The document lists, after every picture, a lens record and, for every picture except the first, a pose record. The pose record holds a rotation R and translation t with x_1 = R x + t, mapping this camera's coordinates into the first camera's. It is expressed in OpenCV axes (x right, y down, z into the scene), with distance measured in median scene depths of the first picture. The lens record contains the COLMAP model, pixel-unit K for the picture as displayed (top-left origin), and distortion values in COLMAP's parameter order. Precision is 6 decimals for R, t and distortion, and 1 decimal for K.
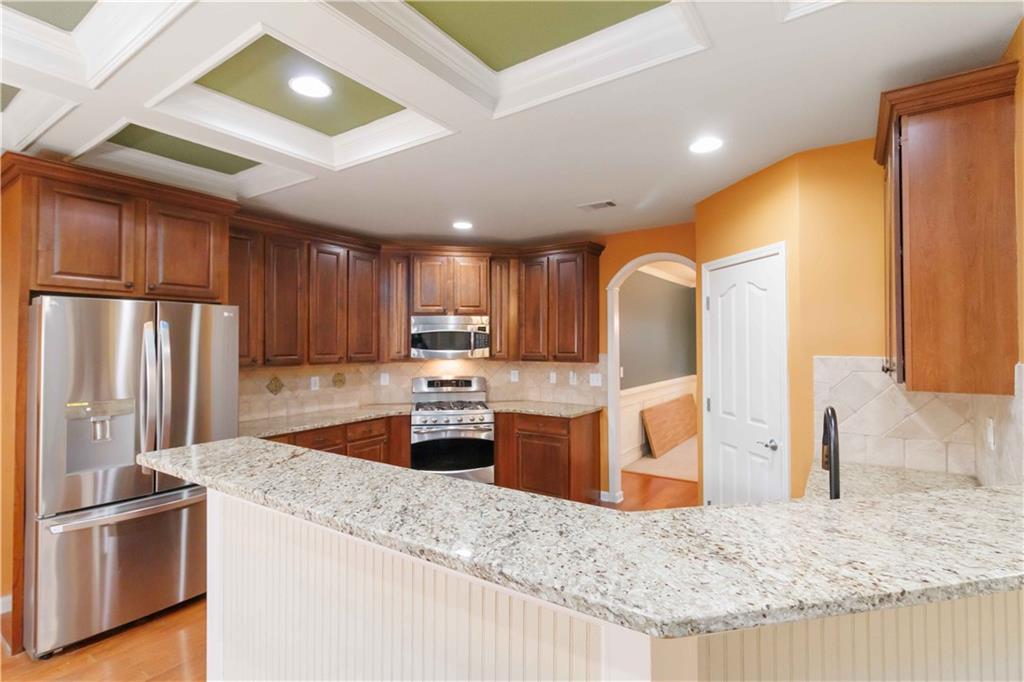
lens RADIAL K [[493.2, 0, 507.1], [0, 493.2, 343.4], [0, 0, 1]] dist [-0.001980, -0.000238]
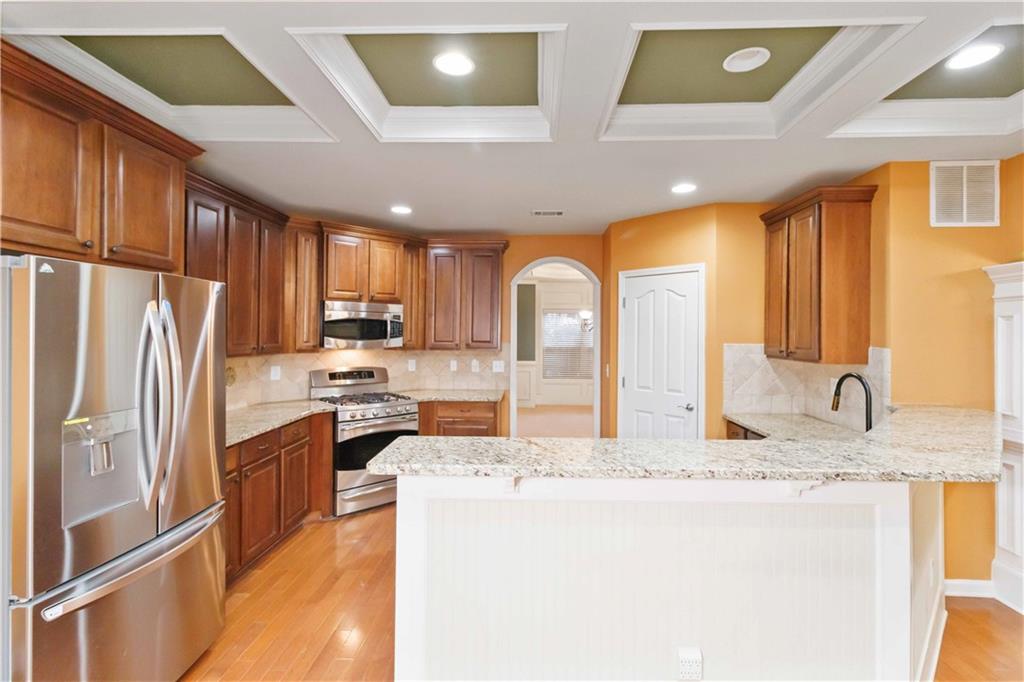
lens RADIAL K [[493.2, 0, 511.6], [0, 493.2, 335.8], [0, 0, 1]] dist [-0.001980, -0.000238]
pose [[0.837709, 0.003854, 0.546103, -0.402014], [-0.007866, 0.999957, 0.005008, 0.000024], [-0.546060, -0.008491, 0.837703, 0.064941]]
